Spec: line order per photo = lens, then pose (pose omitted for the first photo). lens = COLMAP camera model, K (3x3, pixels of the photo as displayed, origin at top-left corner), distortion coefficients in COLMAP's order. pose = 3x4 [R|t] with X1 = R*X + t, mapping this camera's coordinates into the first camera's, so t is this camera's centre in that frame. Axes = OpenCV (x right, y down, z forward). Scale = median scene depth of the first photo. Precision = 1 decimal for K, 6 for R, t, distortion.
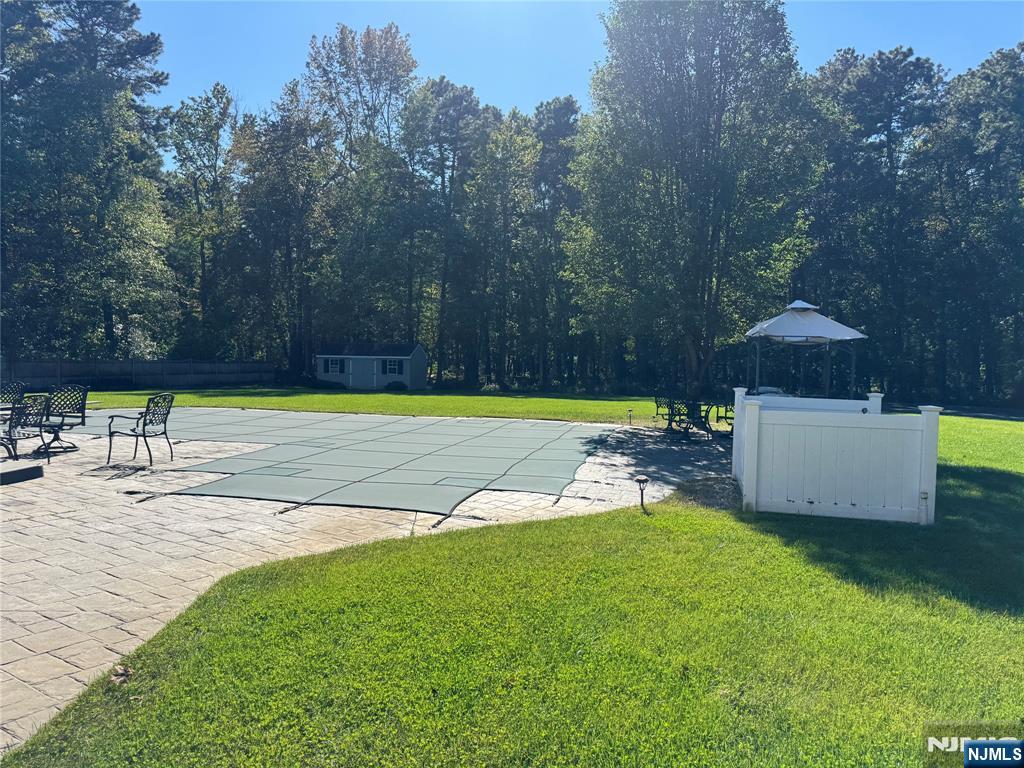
lens RADIAL K [[716.5, 0, 512.0], [0, 716.5, 384.0], [0, 0, 1]] dist [0.033891, -0.033856]
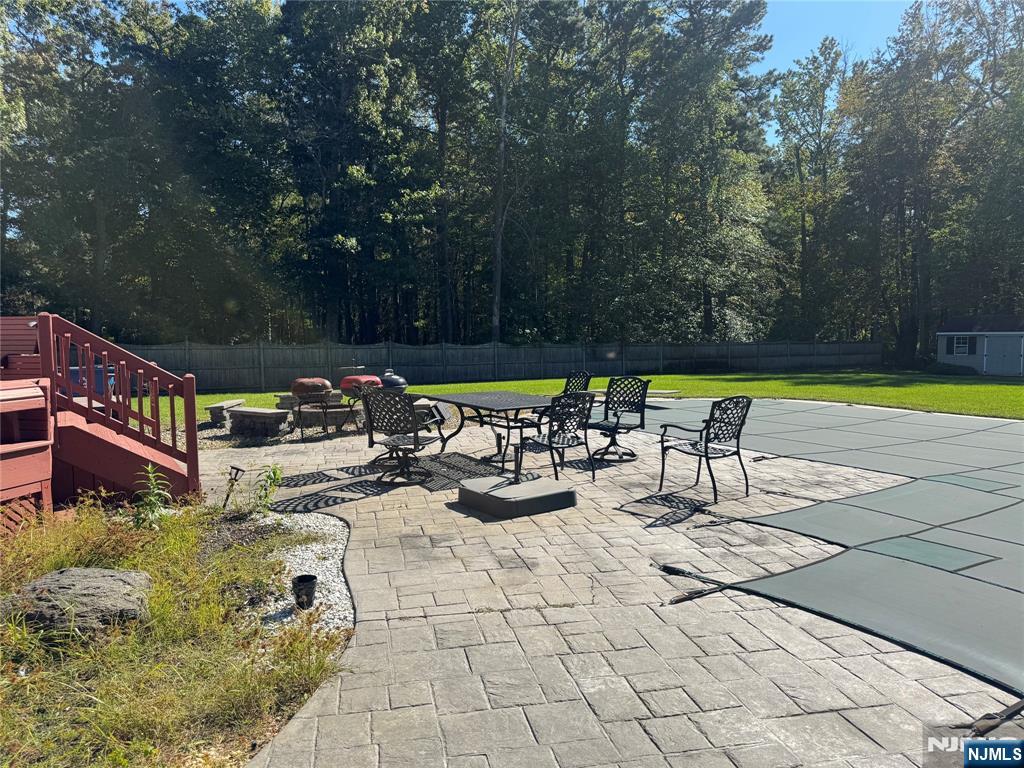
lens RADIAL K [[716.5, 0, 512.0], [0, 716.5, 384.0], [0, 0, 1]] dist [0.033891, -0.033856]
pose [[0.706041, 0.027940, -0.707619, -0.038615], [-0.008770, 0.999490, 0.030714, -0.003278], [0.708116, -0.015479, 0.705926, 0.092384]]
